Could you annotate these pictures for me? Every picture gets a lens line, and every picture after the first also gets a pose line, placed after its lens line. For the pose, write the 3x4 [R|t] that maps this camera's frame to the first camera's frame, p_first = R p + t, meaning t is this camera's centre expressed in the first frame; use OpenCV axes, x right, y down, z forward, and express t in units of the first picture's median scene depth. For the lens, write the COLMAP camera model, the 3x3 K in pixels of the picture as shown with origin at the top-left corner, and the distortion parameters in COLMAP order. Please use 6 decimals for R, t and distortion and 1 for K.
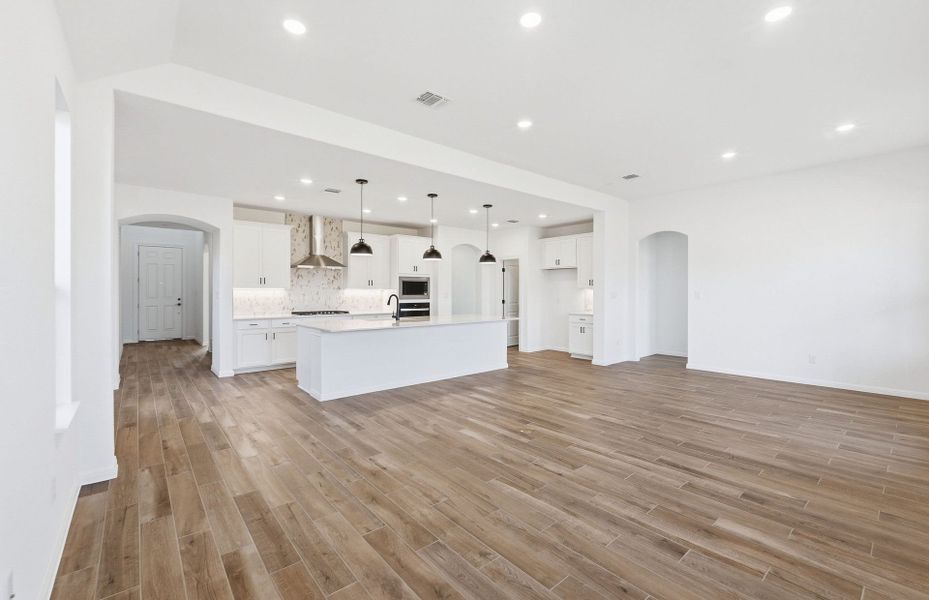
lens RADIAL K [[388.2, 0, 468.2], [0, 388.2, 293.1], [0, 0, 1]] dist [-0.002609, -0.000480]
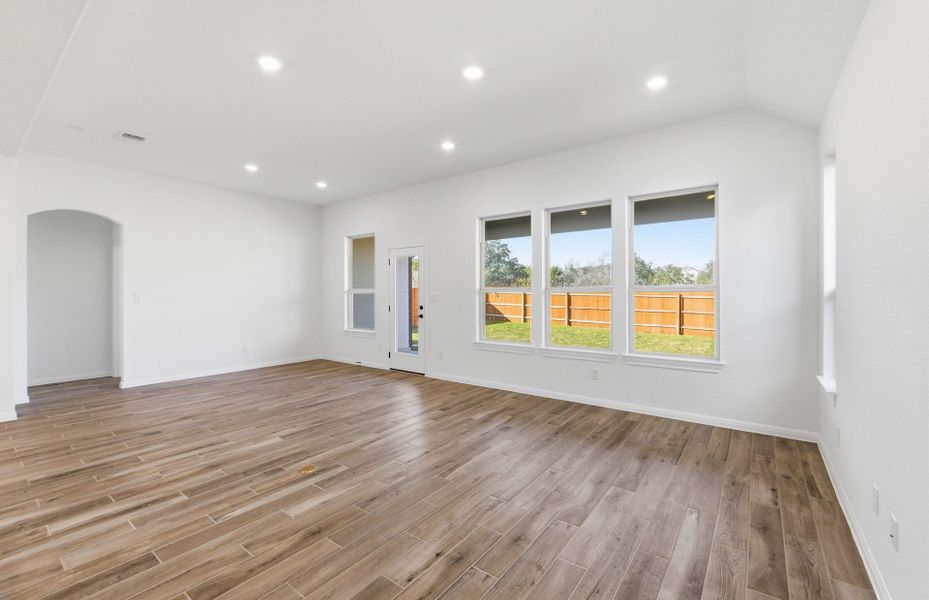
lens RADIAL K [[391.2, 0, 465.8], [0, 391.2, 294.0], [0, 0, 1]] dist [-0.003220, -0.000585]
pose [[-0.213382, -0.000847, 0.976968, -0.402571], [0.004792, 0.999987, 0.001914, -0.001757], [-0.976957, 0.005090, -0.213375, 0.495273]]
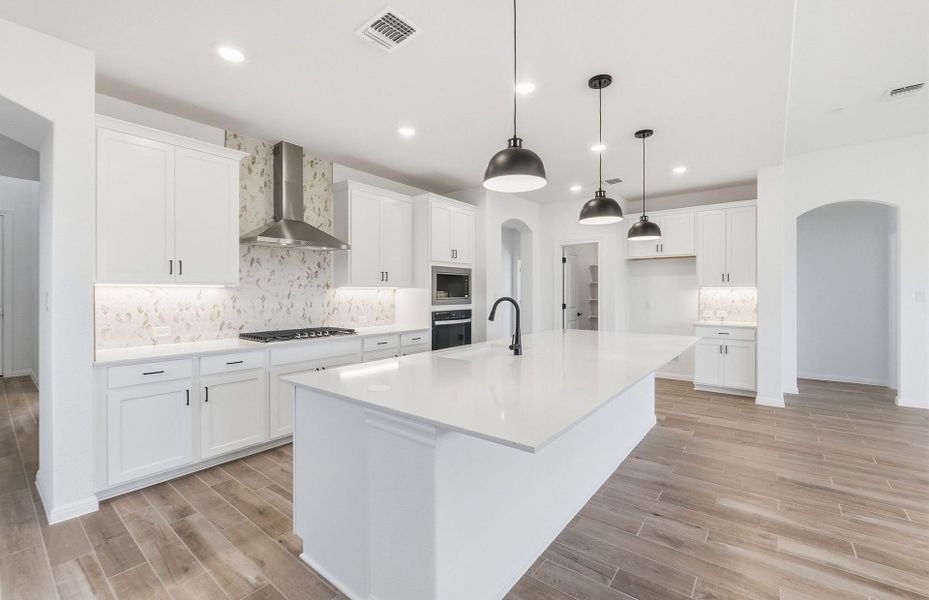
lens RADIAL K [[388.2, 0, 468.2], [0, 388.2, 293.1], [0, 0, 1]] dist [-0.002609, -0.000480]
pose [[0.980125, -0.003311, 0.198354, -0.302134], [0.004109, 0.999985, -0.003609, 0.000527], [-0.198339, 0.004352, 0.980124, 0.521274]]
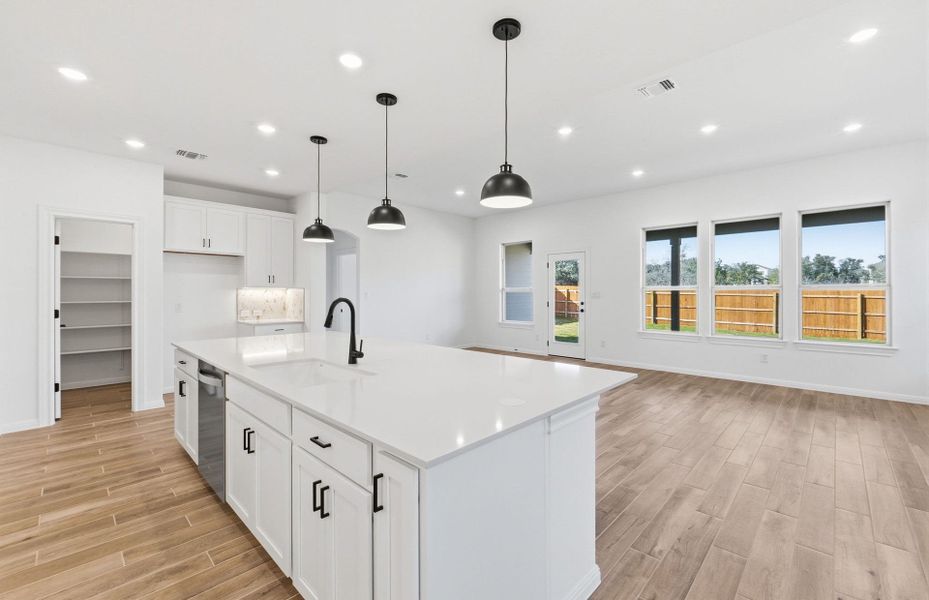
lens RADIAL K [[388.2, 0, 468.2], [0, 388.2, 293.1], [0, 0, 1]] dist [-0.002609, -0.000480]
pose [[-0.099508, -0.000904, 0.995036, -0.539662], [0.004297, 0.999990, 0.001339, -0.000049], [-0.995027, 0.004409, -0.099503, 0.847389]]
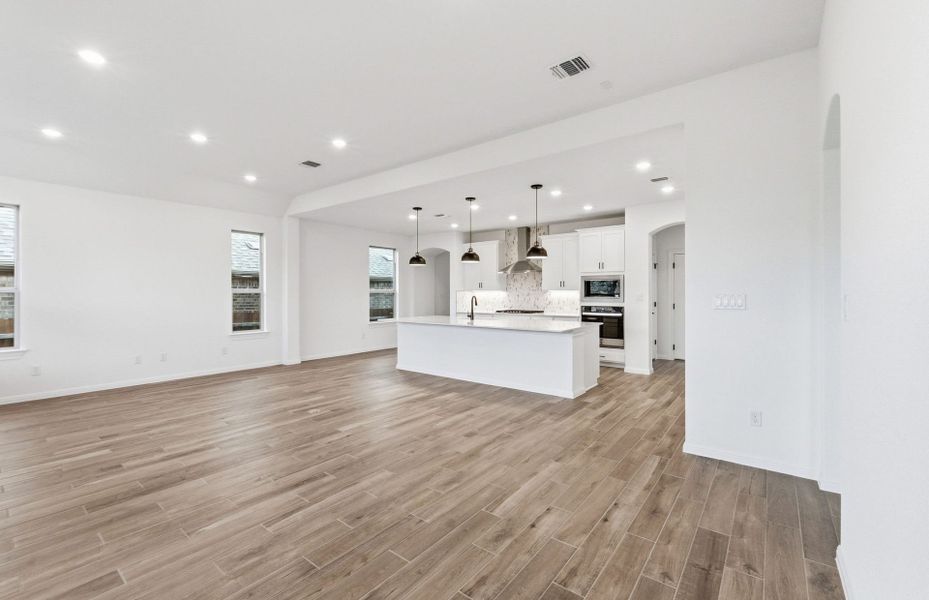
lens RADIAL K [[391.2, 0, 465.8], [0, 391.2, 294.0], [0, 0, 1]] dist [-0.003220, -0.000585]
pose [[0.195082, 0.000007, -0.980787, 0.819492], [0.001665, 0.999999, 0.000338, -0.002394], [0.980786, -0.001699, 0.195082, 0.707376]]
